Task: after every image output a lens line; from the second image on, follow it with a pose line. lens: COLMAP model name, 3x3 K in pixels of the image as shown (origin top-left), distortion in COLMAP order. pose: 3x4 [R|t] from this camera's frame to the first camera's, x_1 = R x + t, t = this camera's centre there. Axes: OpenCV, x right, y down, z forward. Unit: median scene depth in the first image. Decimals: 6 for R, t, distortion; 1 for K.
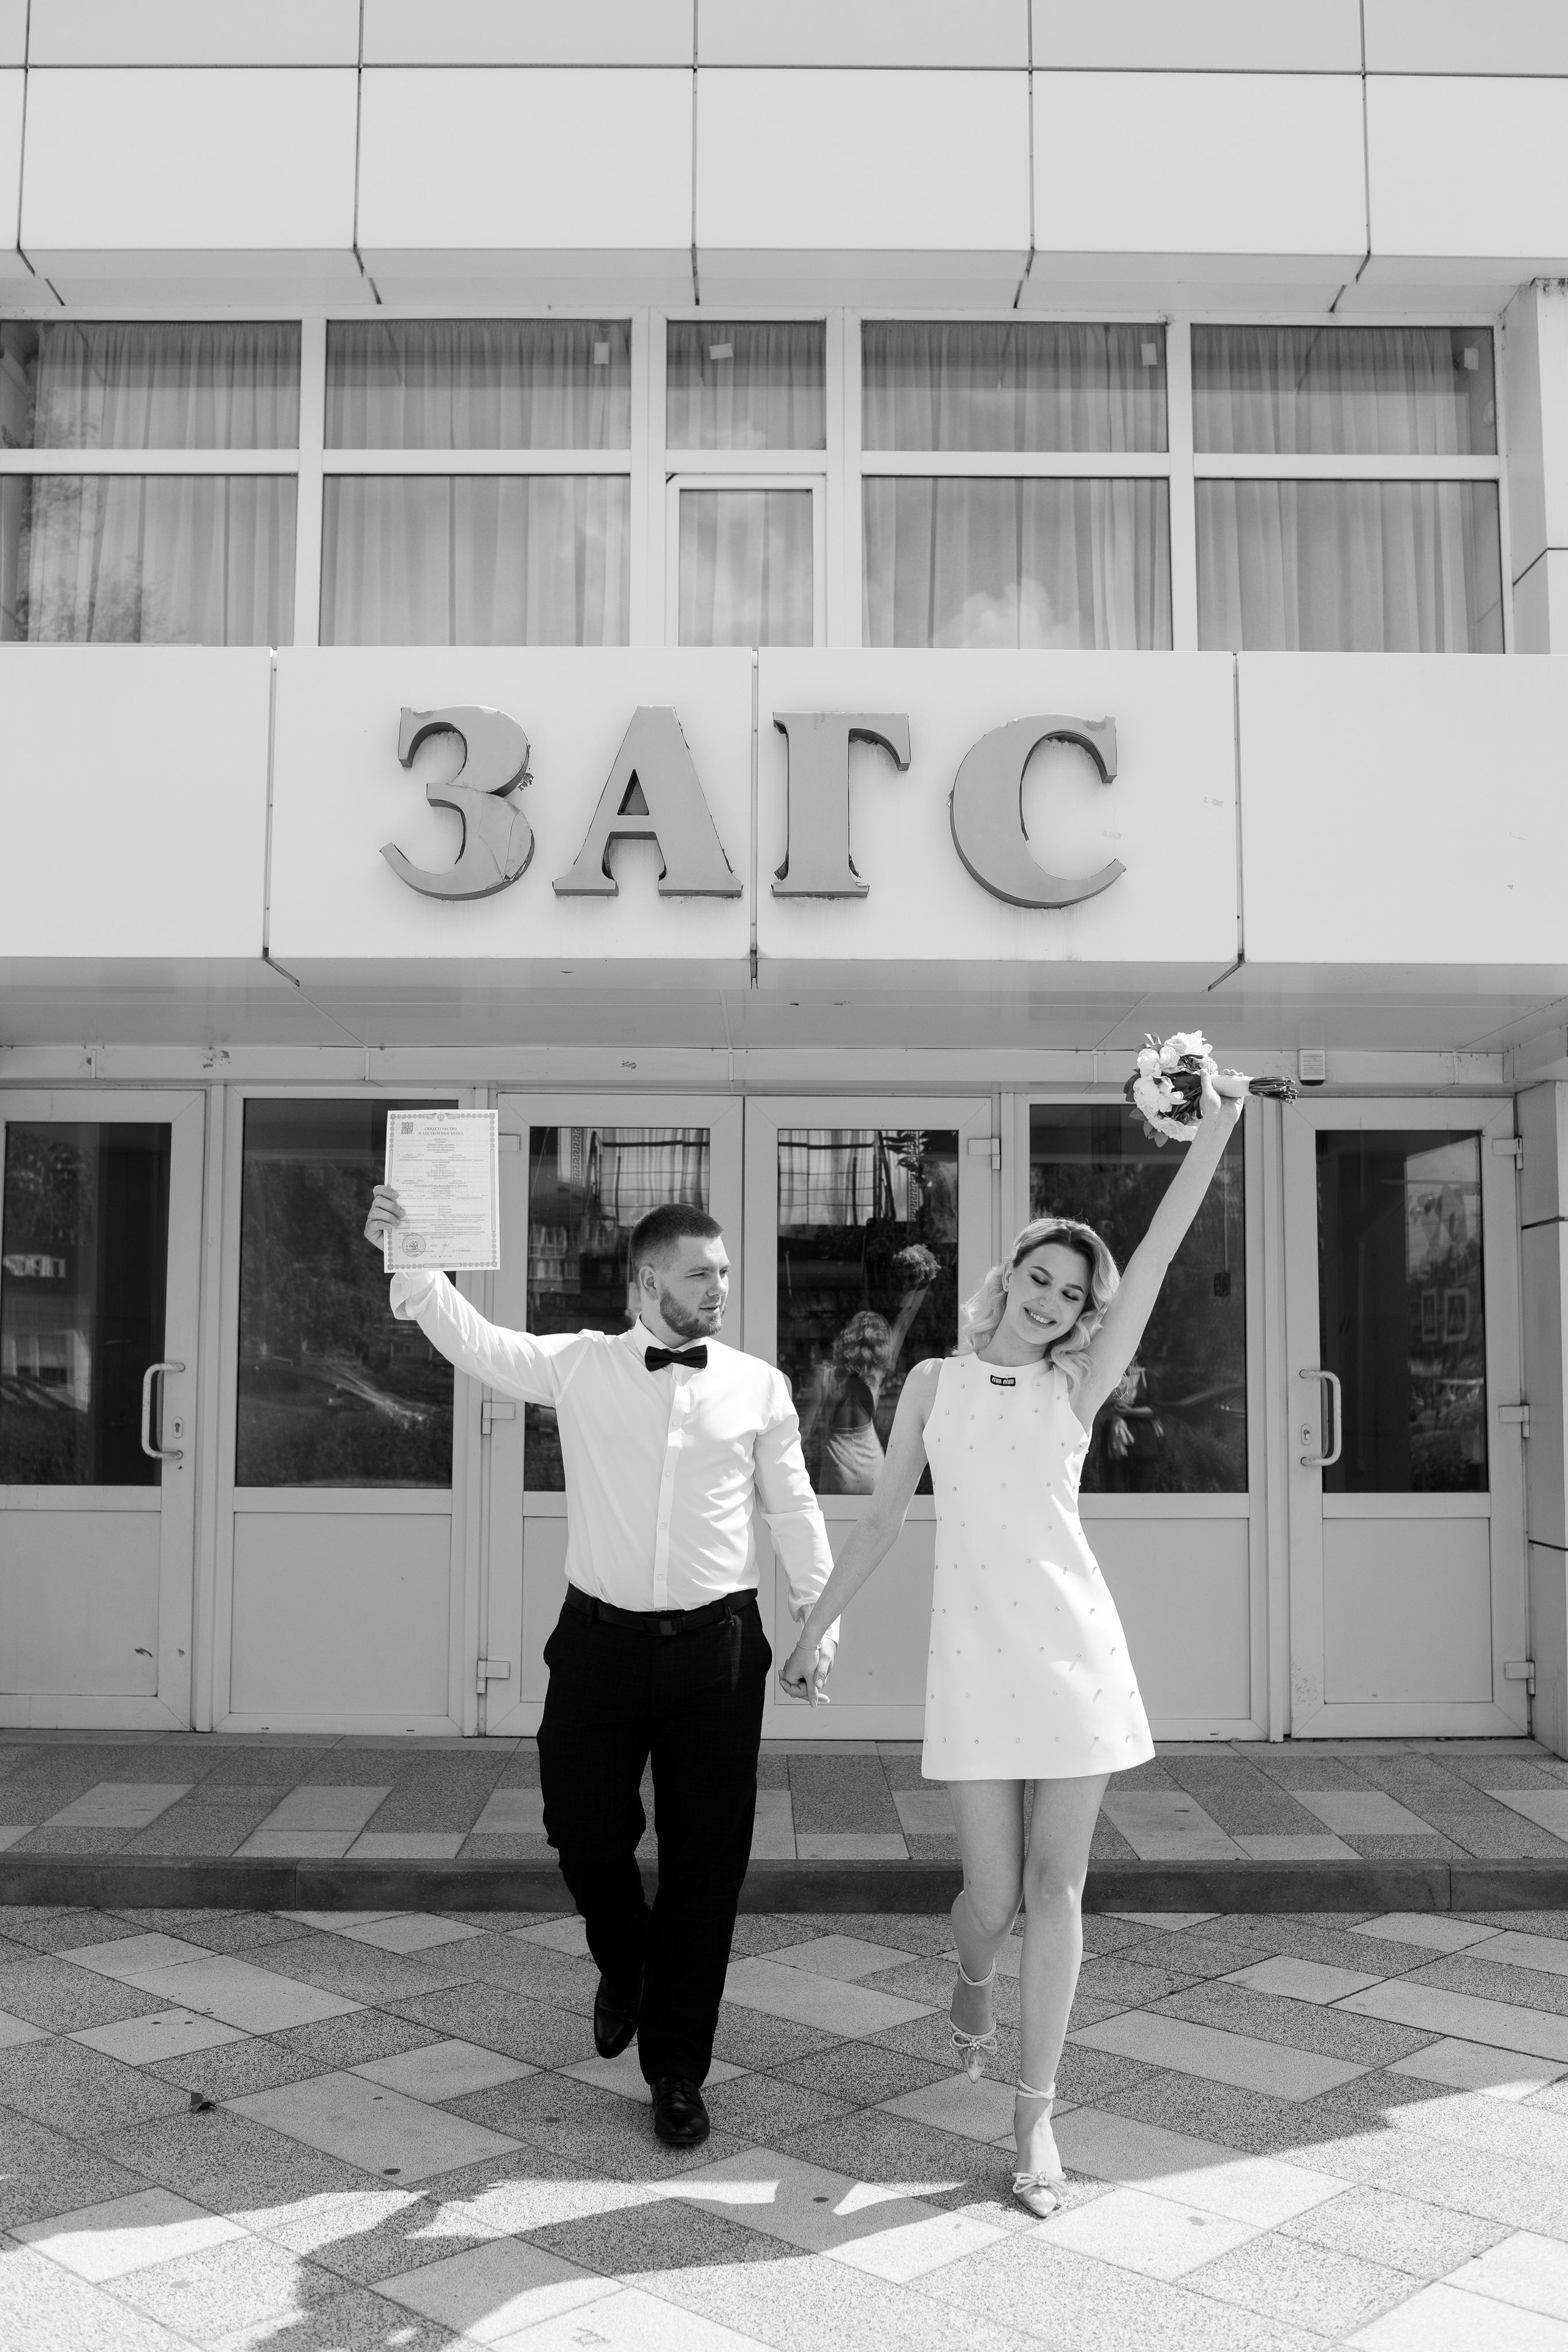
lens RADIAL K [[2319.0, 0, 807.6], [0, 2319.0, 1168.0], [0, 0, 1]] dist [-0.055126, 0.000000]
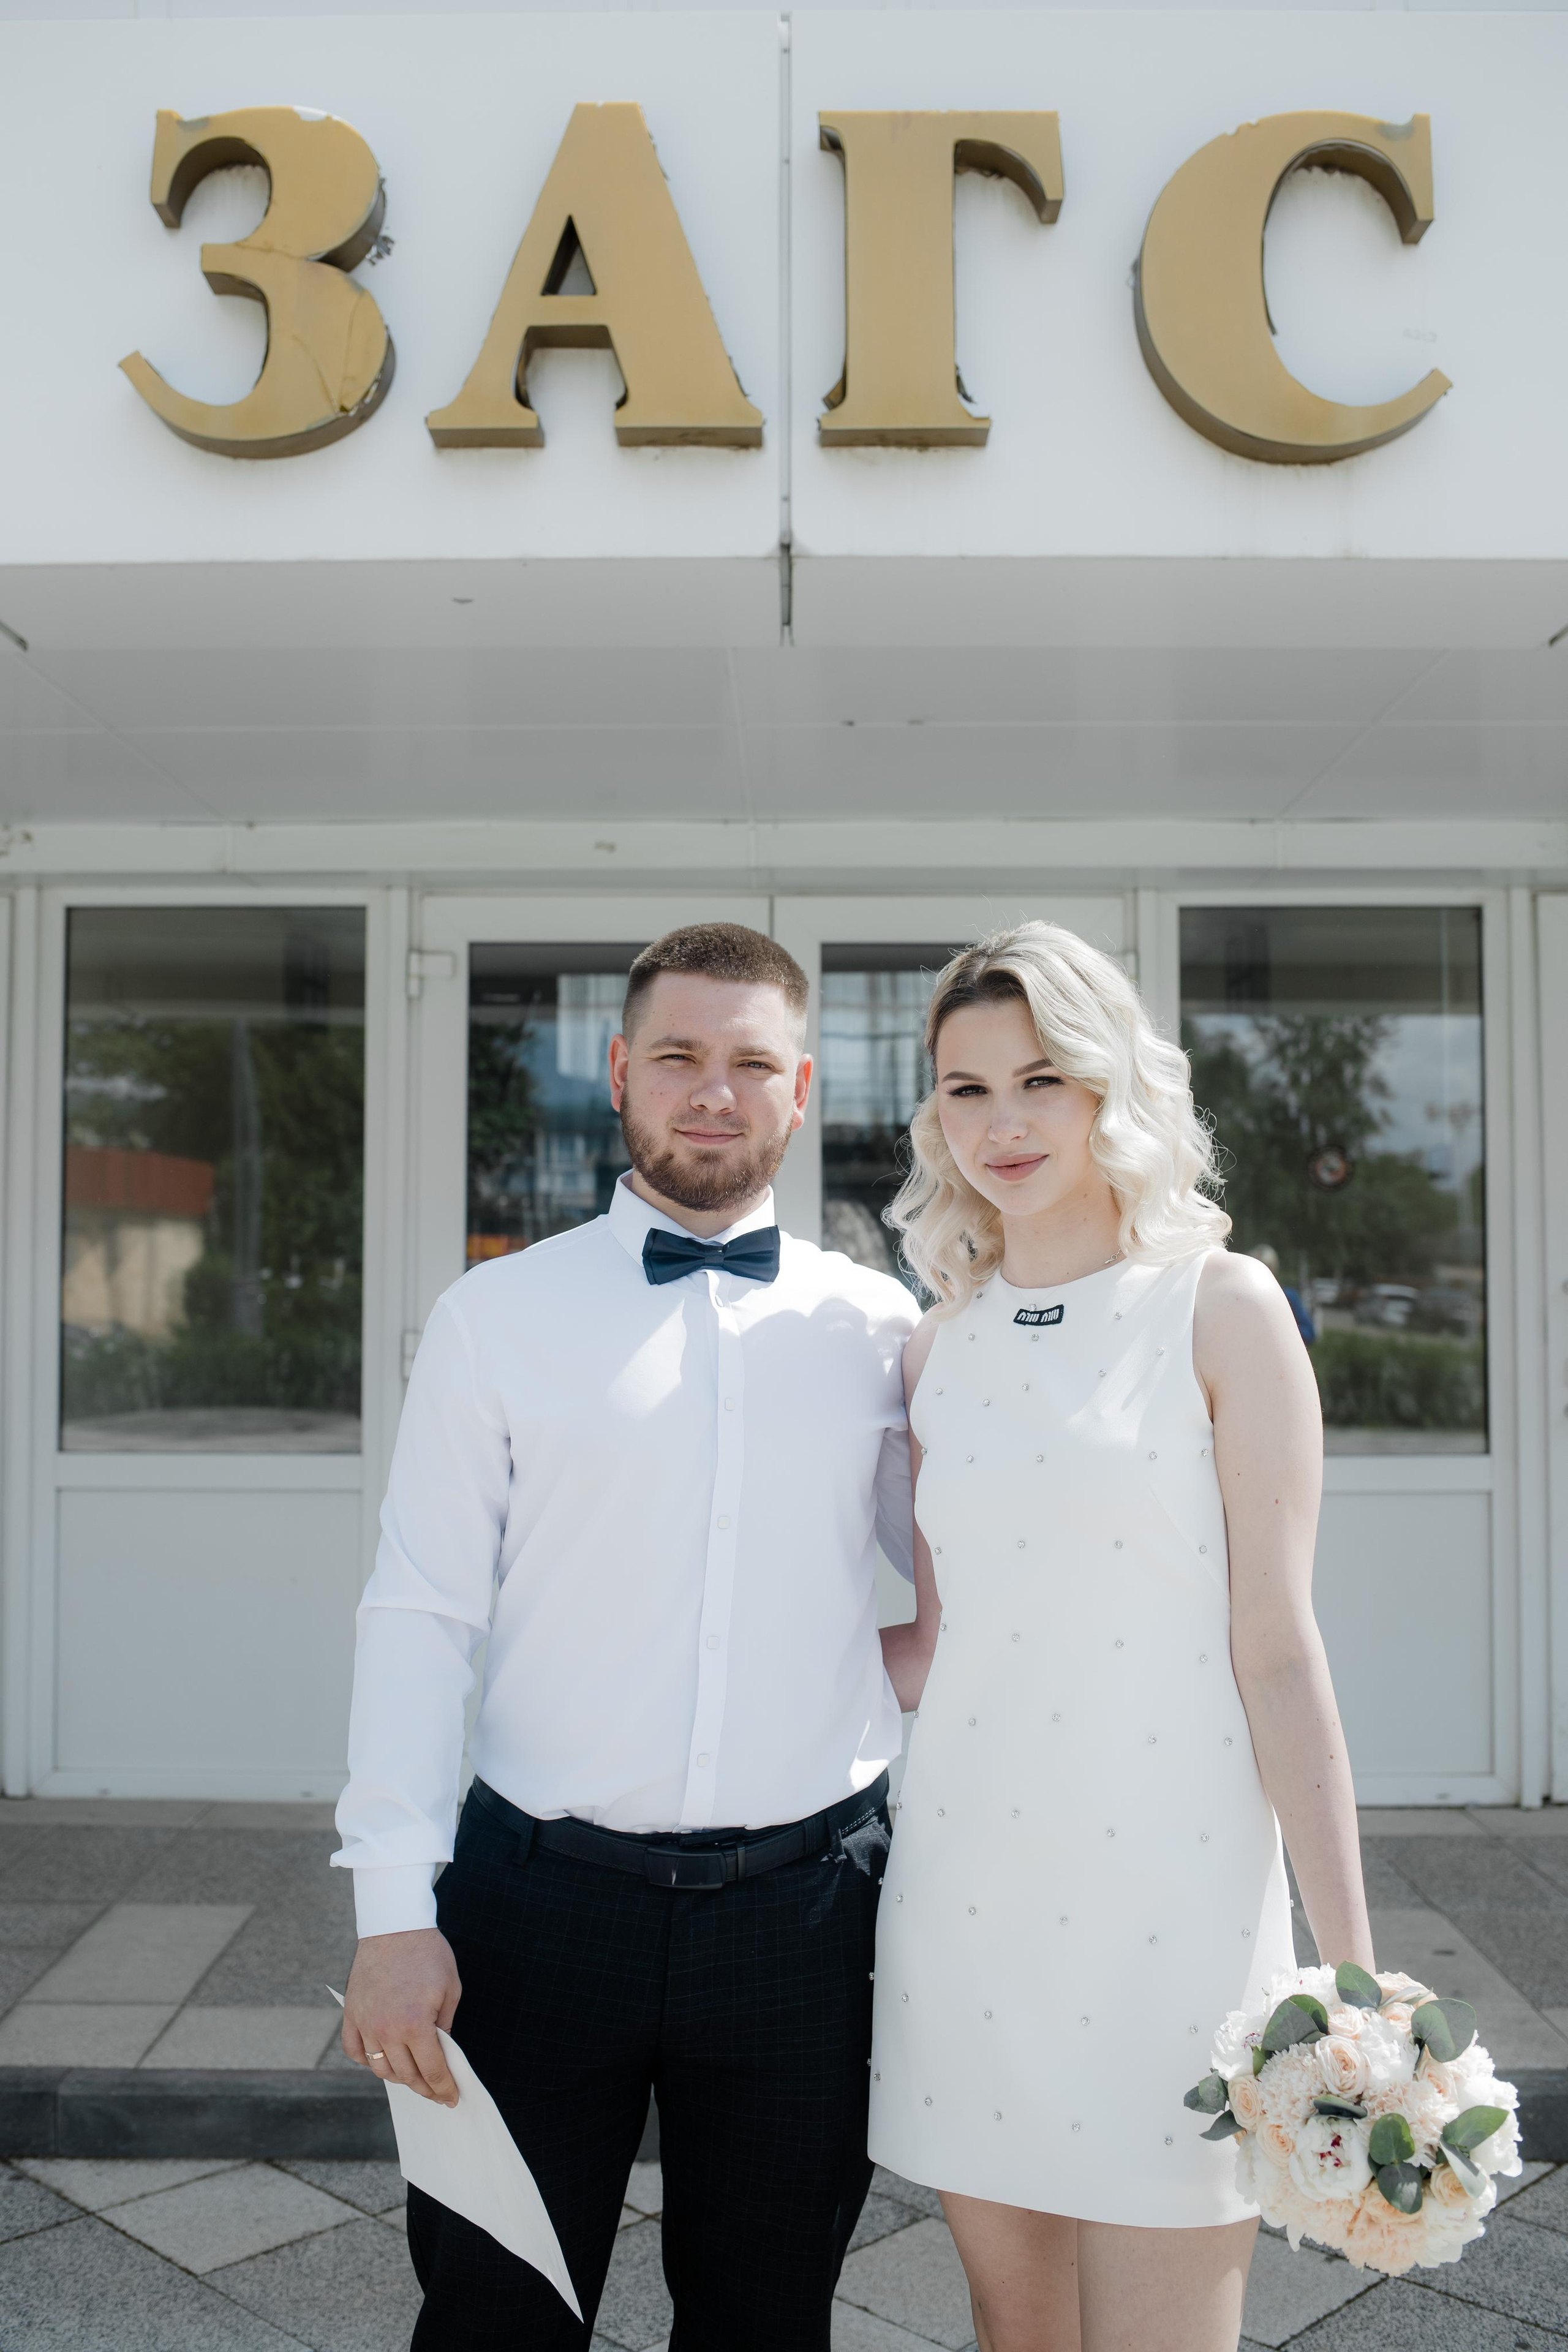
lens RADIAL K [[2319.0, 0, 784.2], [0, 2319.0, 1164.9], [0, 0, 1]] dist [-0.055126, 0.000000]
pose [[0.999736, -0.005915, -0.022200, -0.011972], [0.006699, 0.999350, 0.035410, 0.037292], [0.021976, -0.035549, 0.999126, 0.430170]]
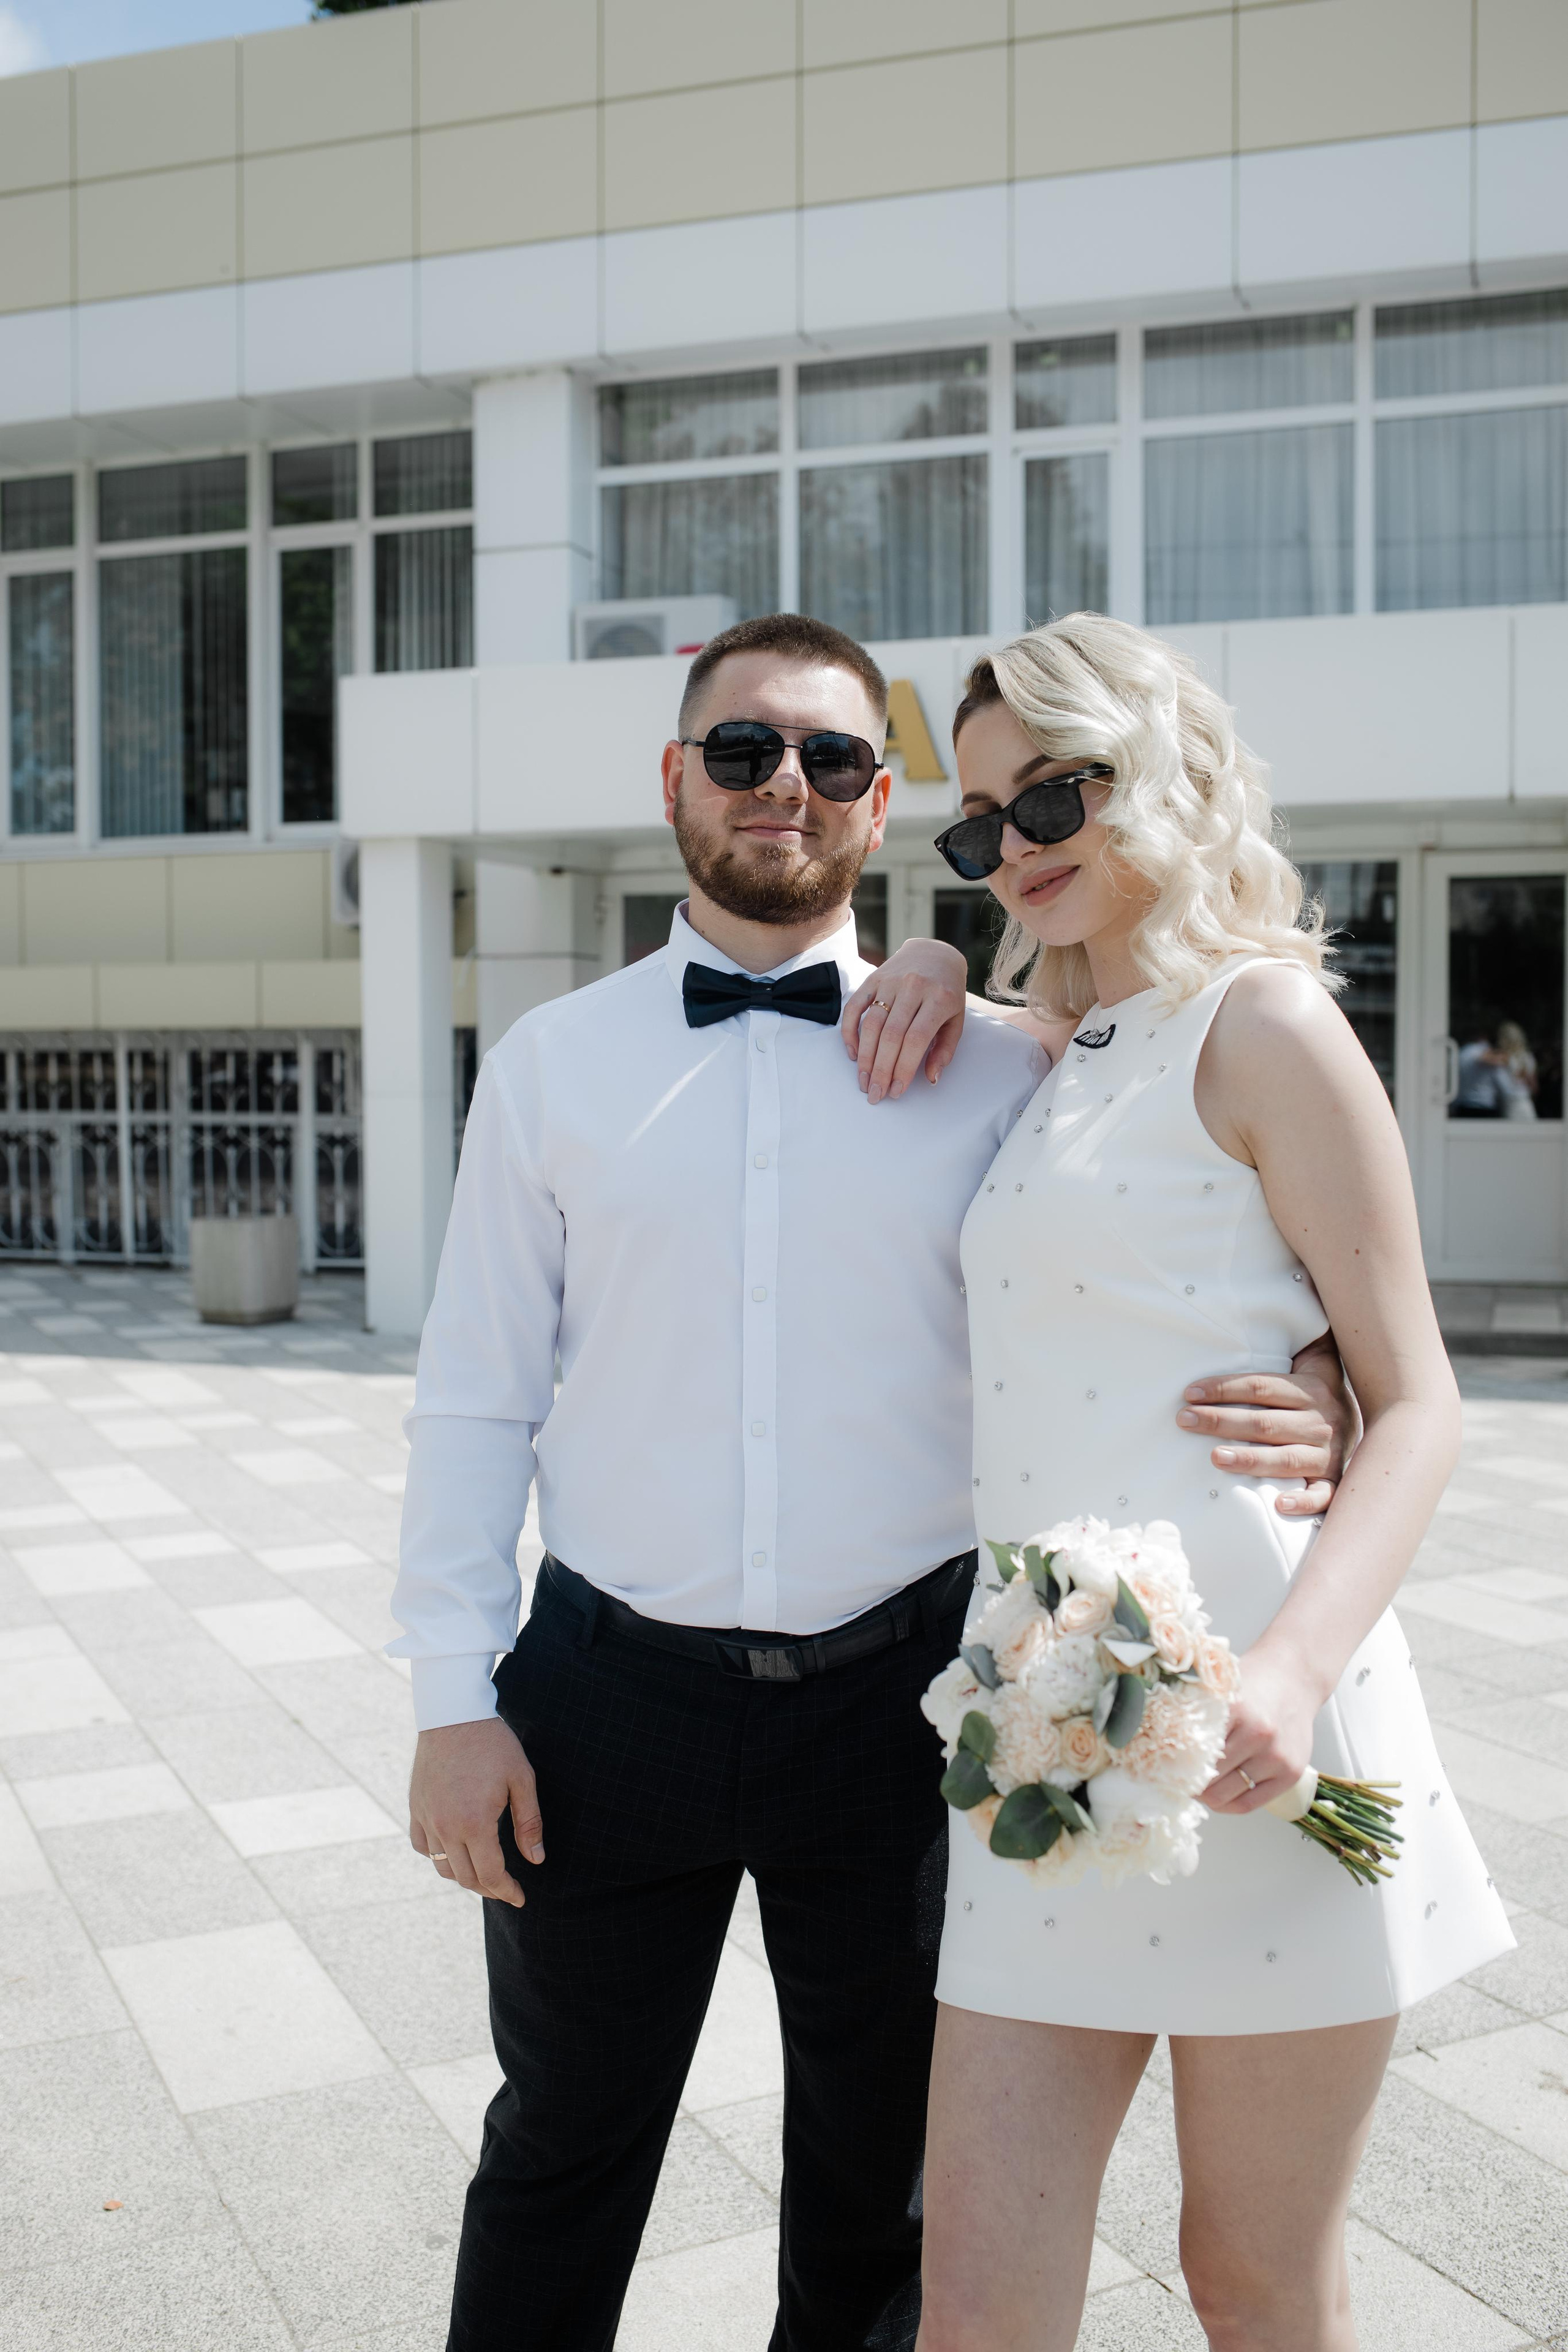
lens RADIAL K [[2319.0, 0, 753.5], [0, 2319.0, 1196.2], [0, 0, 1]] dist [-0.055126, 0.000000]
pose [[0.940795, 0.016166, -0.338591, 0.446483], [0.033647, 0.989475, 0.140734, -0.053982], [0.337303, -0.143795, 0.930349, -0.796009]]
